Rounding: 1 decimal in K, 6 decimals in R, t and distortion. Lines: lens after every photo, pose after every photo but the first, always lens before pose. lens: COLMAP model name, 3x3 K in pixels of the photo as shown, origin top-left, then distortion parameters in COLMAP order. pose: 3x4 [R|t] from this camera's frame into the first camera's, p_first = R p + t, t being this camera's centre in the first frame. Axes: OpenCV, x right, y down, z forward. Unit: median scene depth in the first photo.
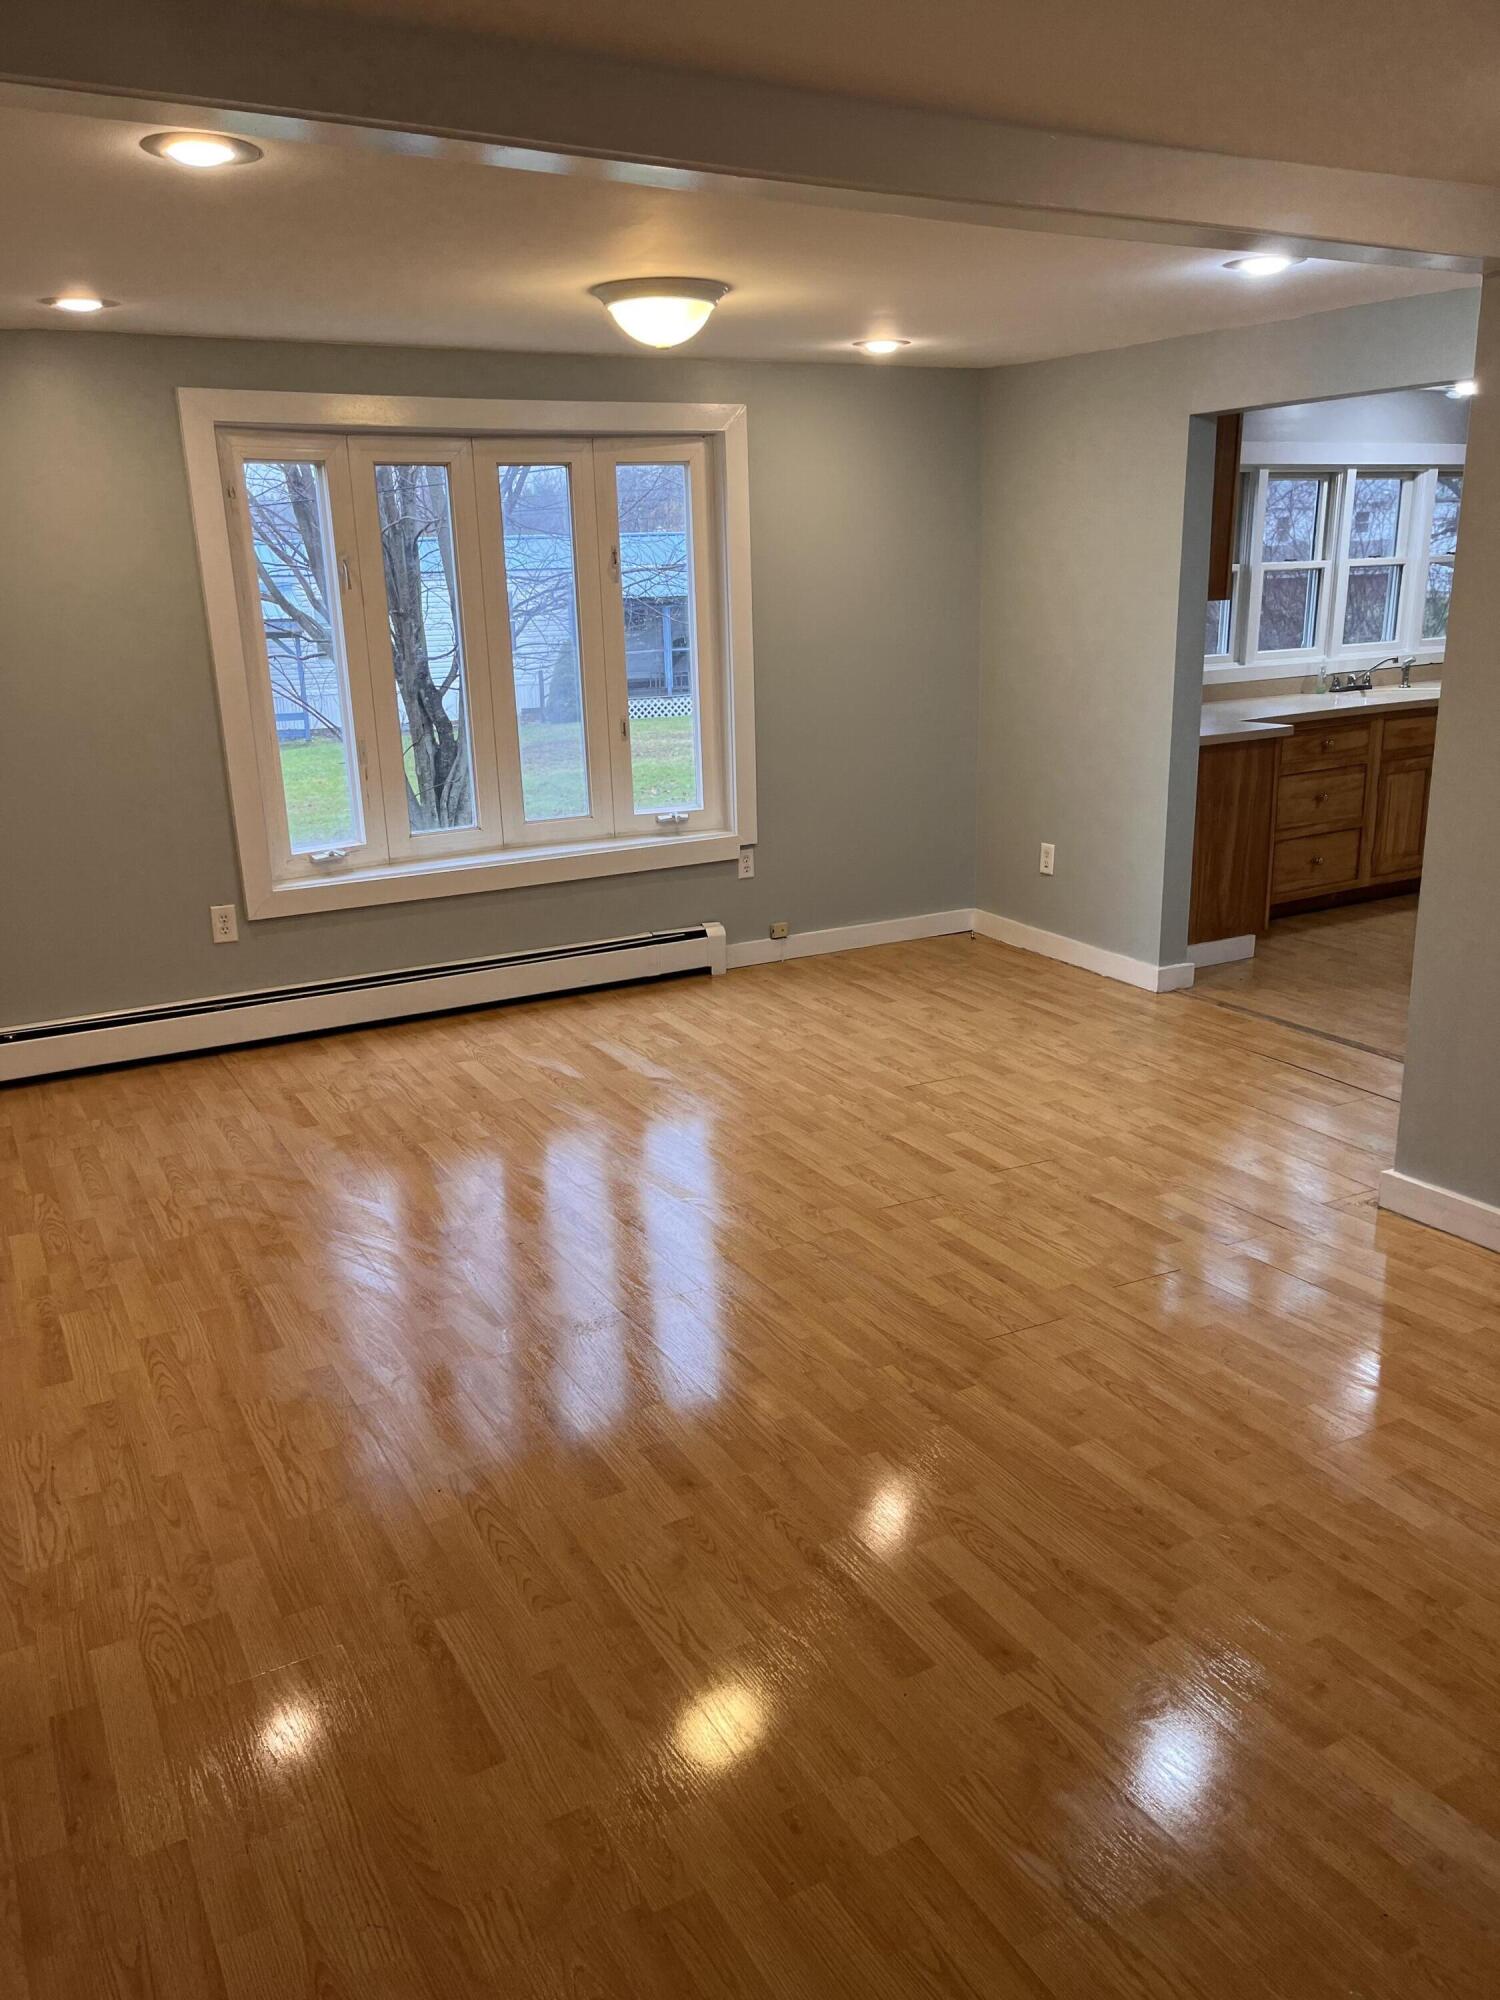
lens RADIAL K [[1513.5, 0, 750.0], [0, 1513.5, 1000.0], [0, 0, 1]] dist [0.098923, -0.103395]
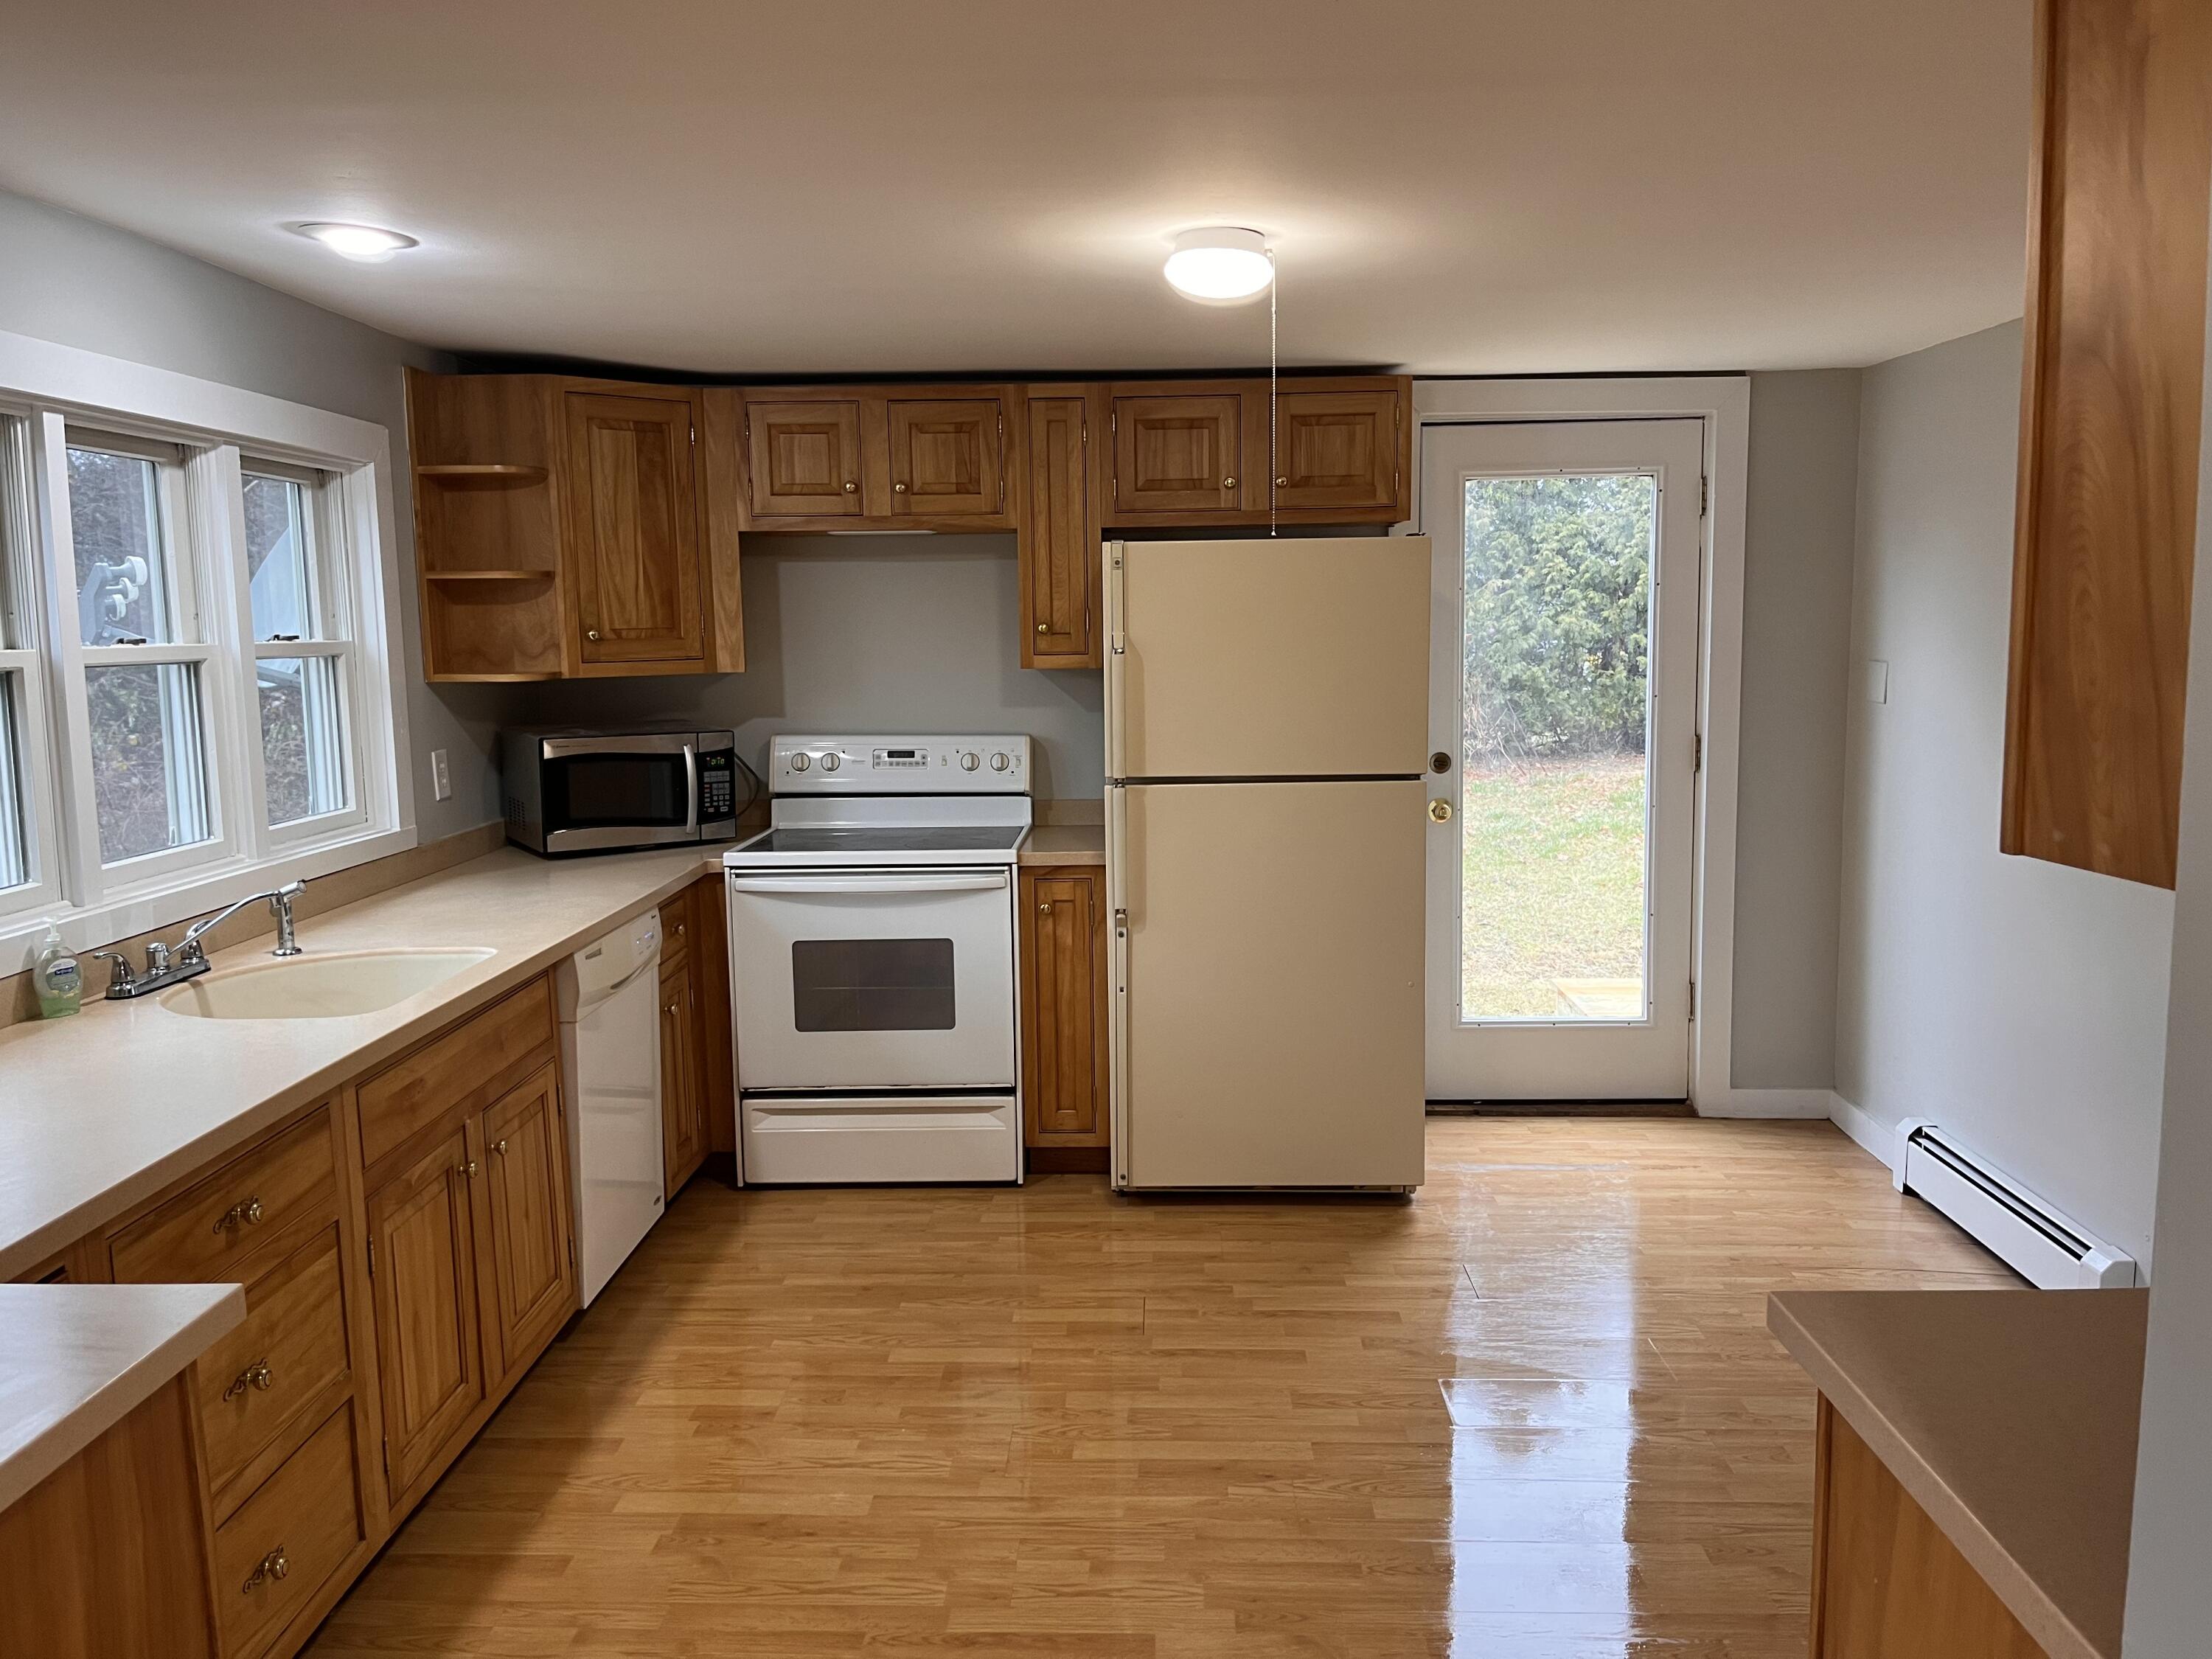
lens RADIAL K [[1673.9, 0, 1106.0], [0, 1673.9, 829.5], [0, 0, 1]] dist [0.098923, -0.103395]
pose [[0.515261, -0.089656, 0.852331, 0.176552], [0.234085, 0.971420, -0.039329, -0.187363], [-0.824445, 0.219782, 0.521522, 0.653393]]
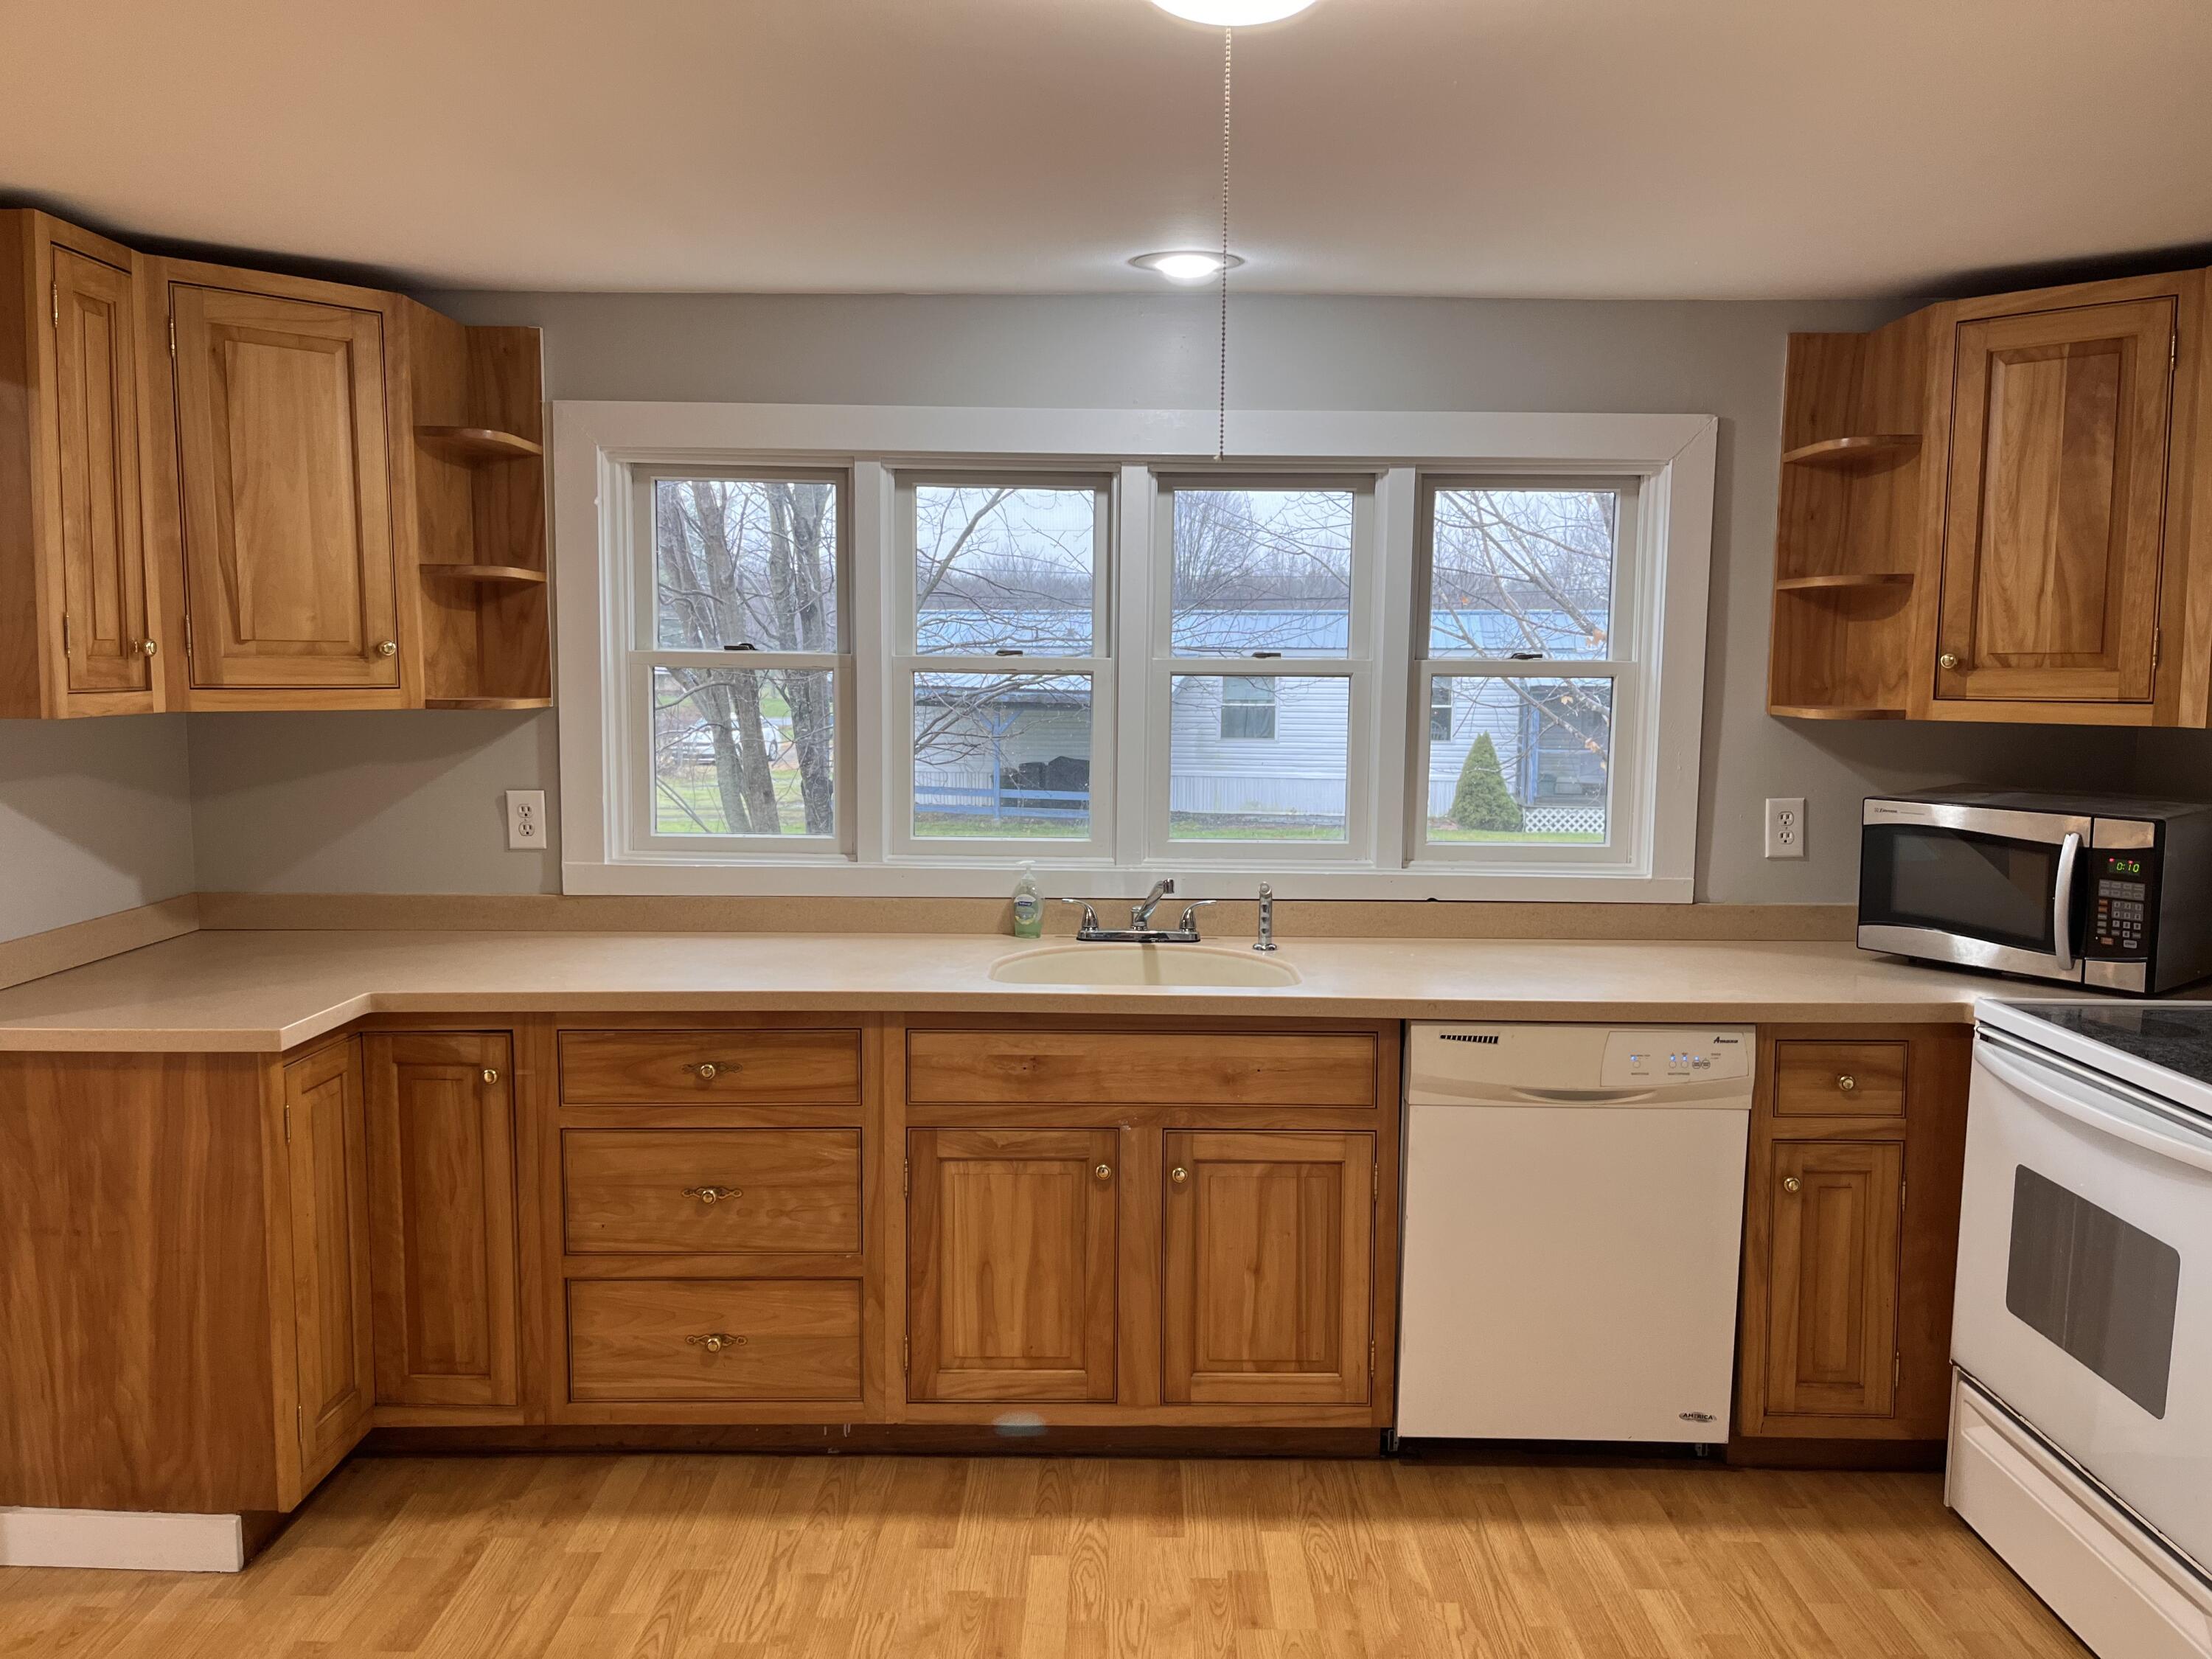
lens RADIAL K [[1669.9, 0, 1104.8], [0, 1669.9, 844.2], [0, 0, 1]] dist [0.063214, -0.085002]
pose [[0.869128, 0.088892, -0.486534, 0.682753], [-0.166979, 0.978695, -0.119473, -0.189306], [0.465548, 0.185078, 0.865454, 0.641058]]
